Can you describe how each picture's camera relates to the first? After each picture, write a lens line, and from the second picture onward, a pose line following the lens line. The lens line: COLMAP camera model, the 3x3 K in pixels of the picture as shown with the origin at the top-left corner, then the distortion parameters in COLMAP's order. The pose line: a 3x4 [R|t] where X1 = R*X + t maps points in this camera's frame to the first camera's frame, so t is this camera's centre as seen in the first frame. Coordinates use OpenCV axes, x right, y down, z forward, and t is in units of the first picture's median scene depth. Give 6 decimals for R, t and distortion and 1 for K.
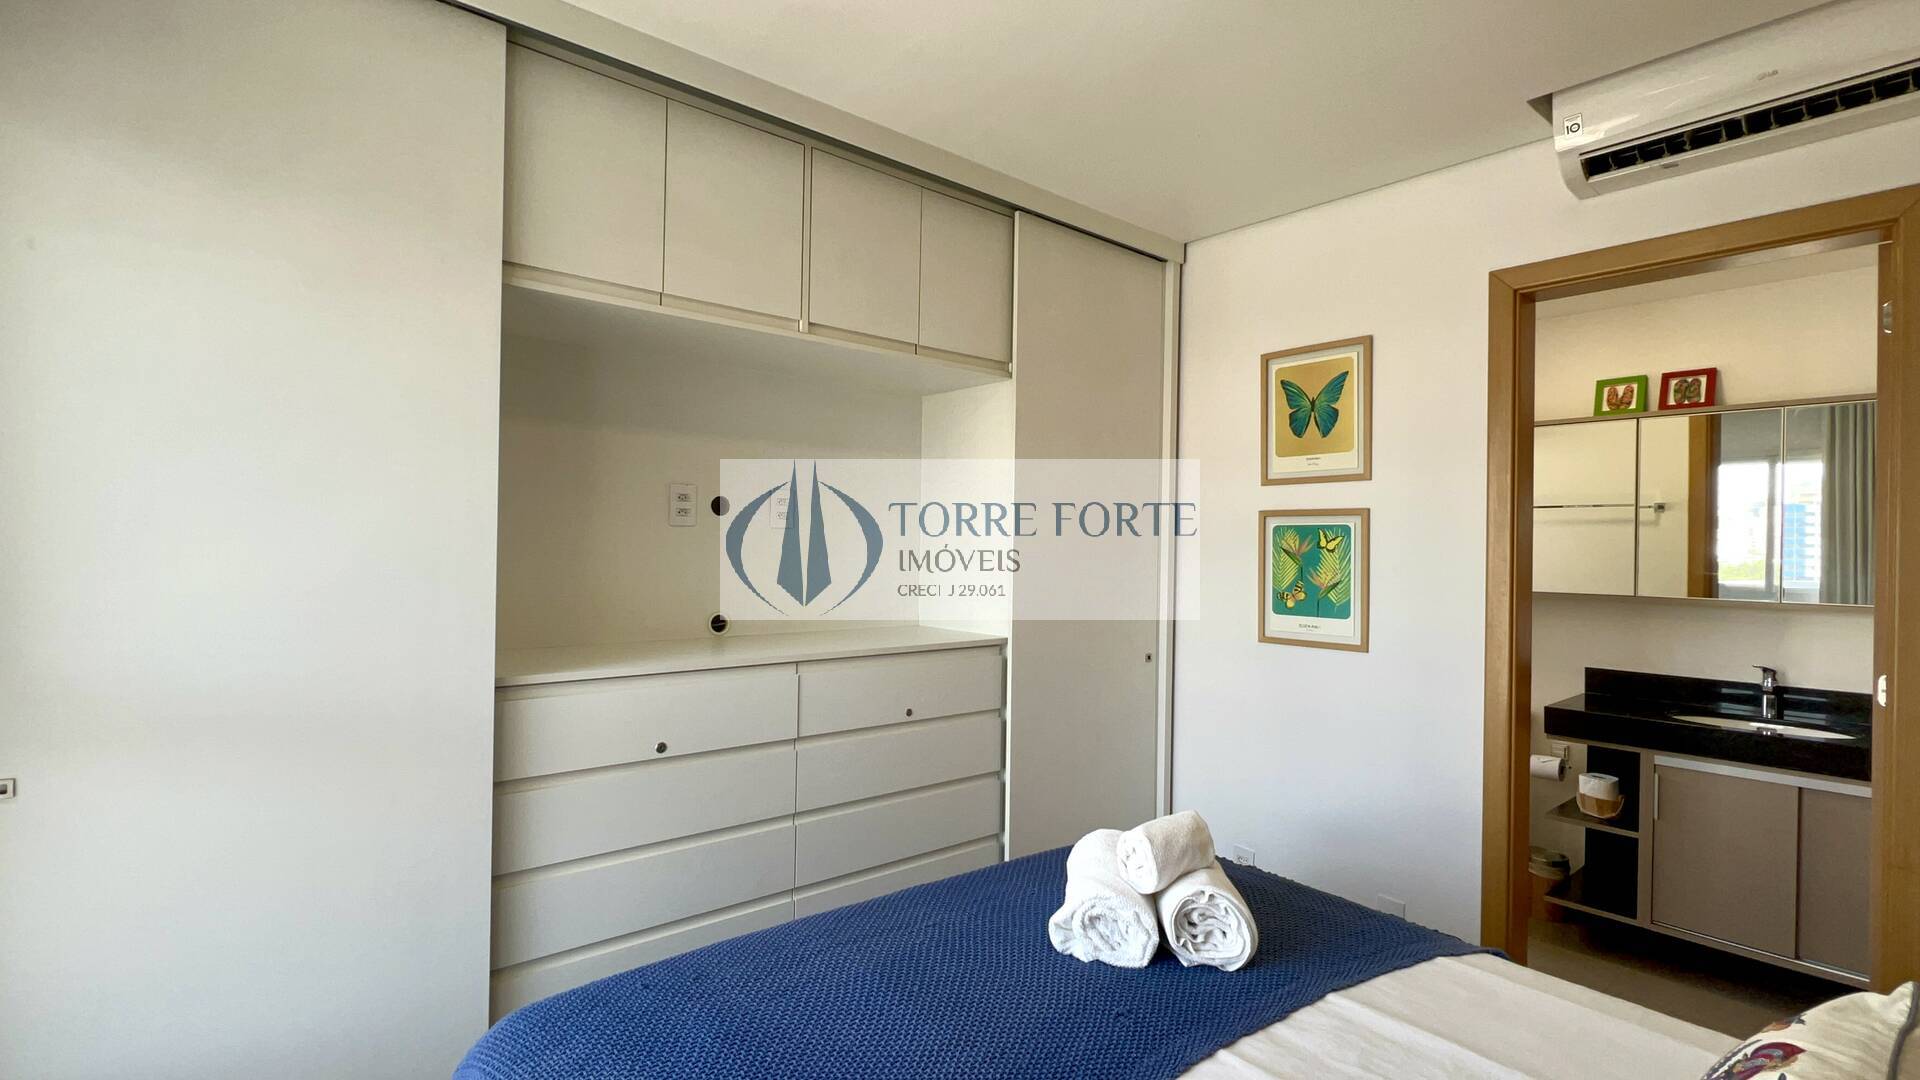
lens RADIAL K [[883.8, 0, 962.9], [0, 883.8, 543.8], [0, 0, 1]] dist [-0.001163, 0.000563]
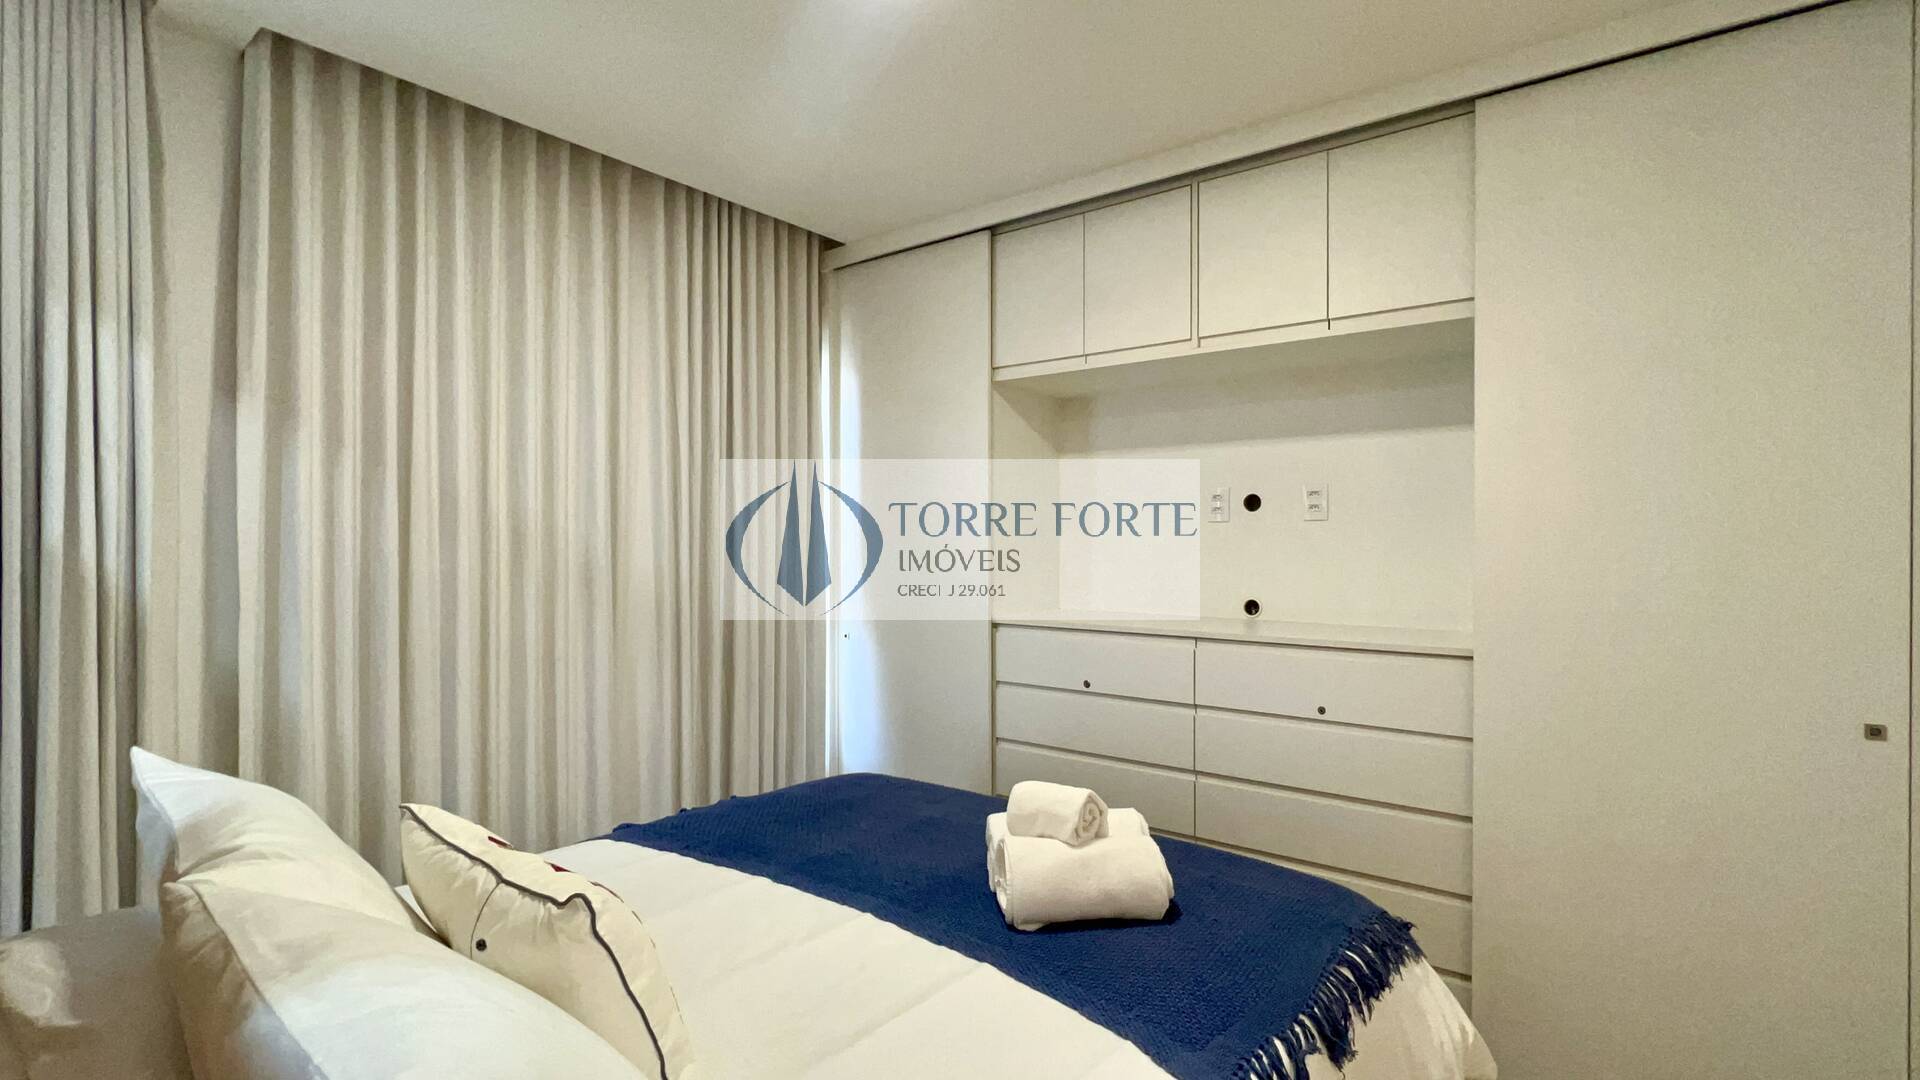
lens RADIAL K [[883.8, 0, 962.9], [0, 883.8, 543.8], [0, 0, 1]] dist [-0.001163, 0.000563]
pose [[0.204382, -0.012945, -0.978806, 0.721917], [0.002696, 0.999916, -0.012661, 0.022064], [0.978887, -0.000052, 0.204400, 0.395669]]
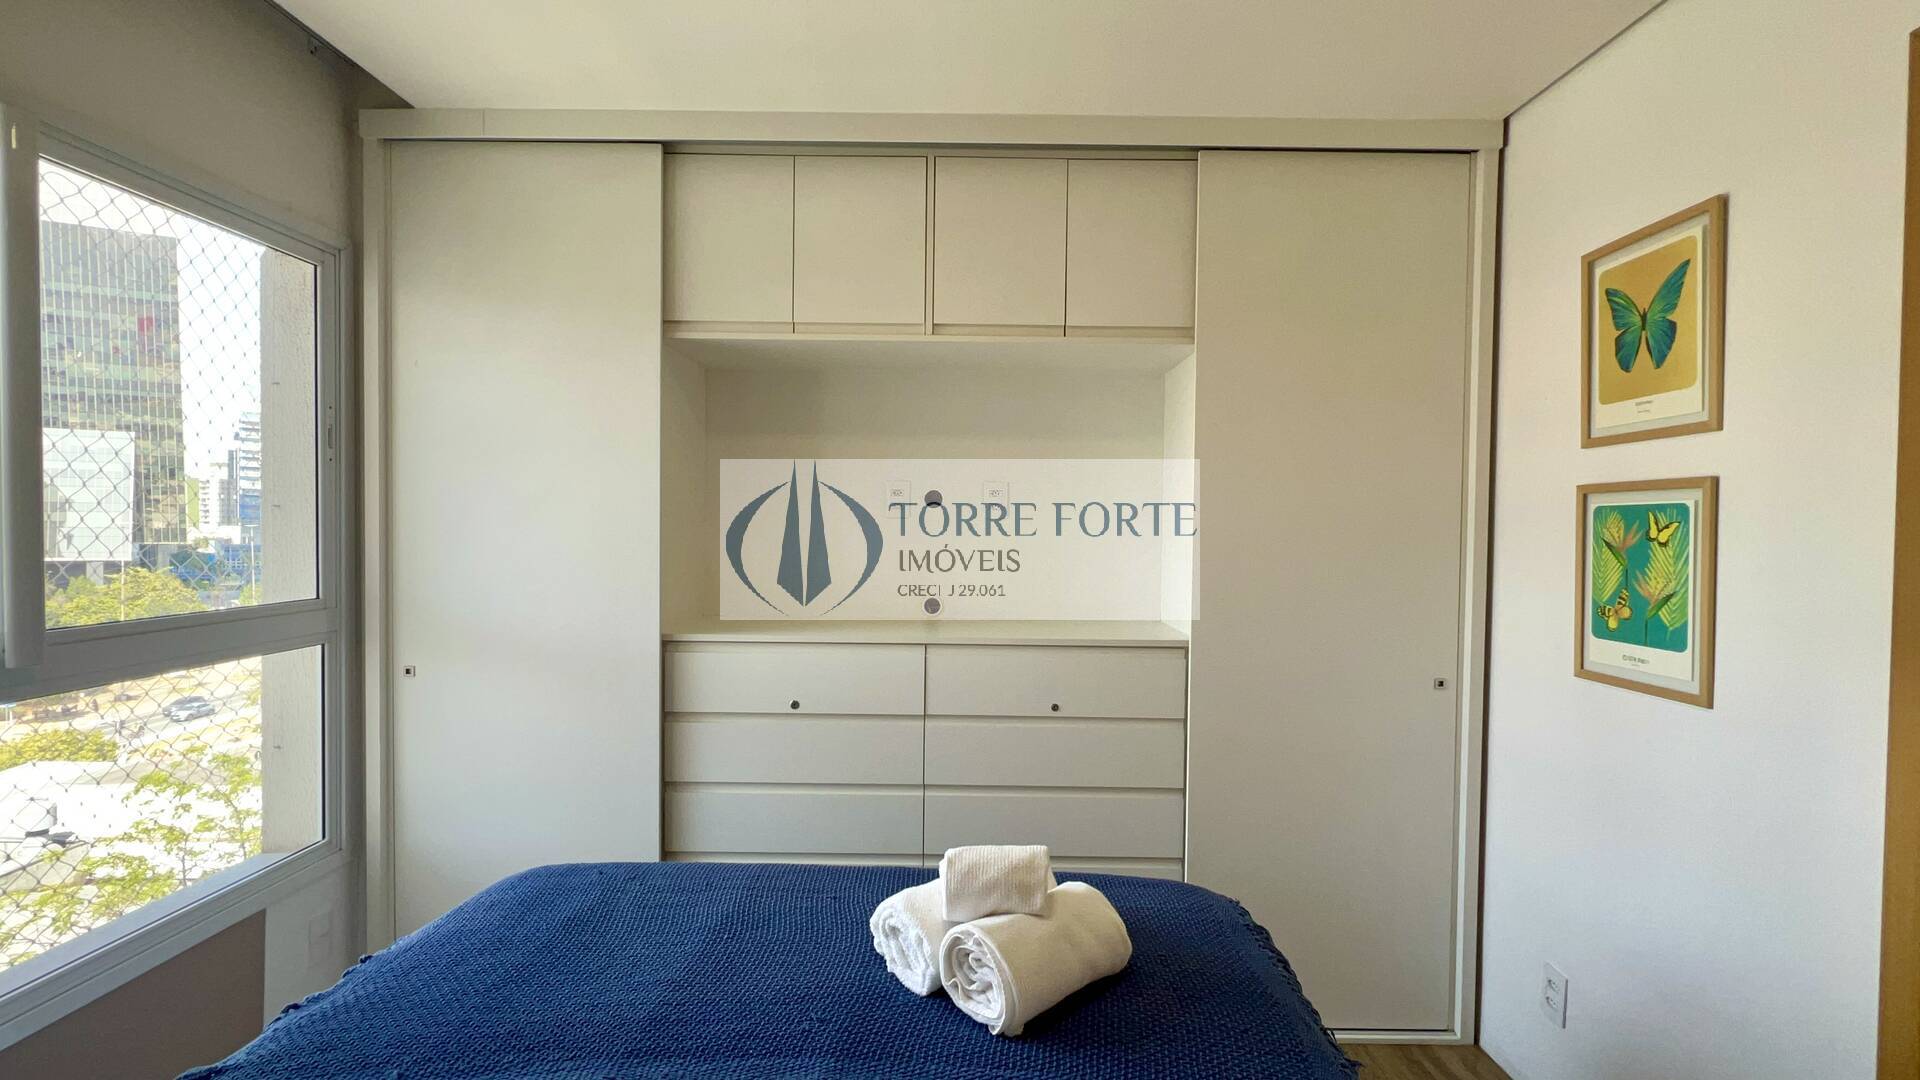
lens RADIAL K [[883.8, 0, 962.9], [0, 883.8, 543.8], [0, 0, 1]] dist [-0.001163, 0.000563]
pose [[0.759033, 0.007360, -0.651010, 0.452047], [0.000775, 0.999925, 0.012208, -0.000831], [0.651051, -0.009771, 0.758971, 0.182677]]
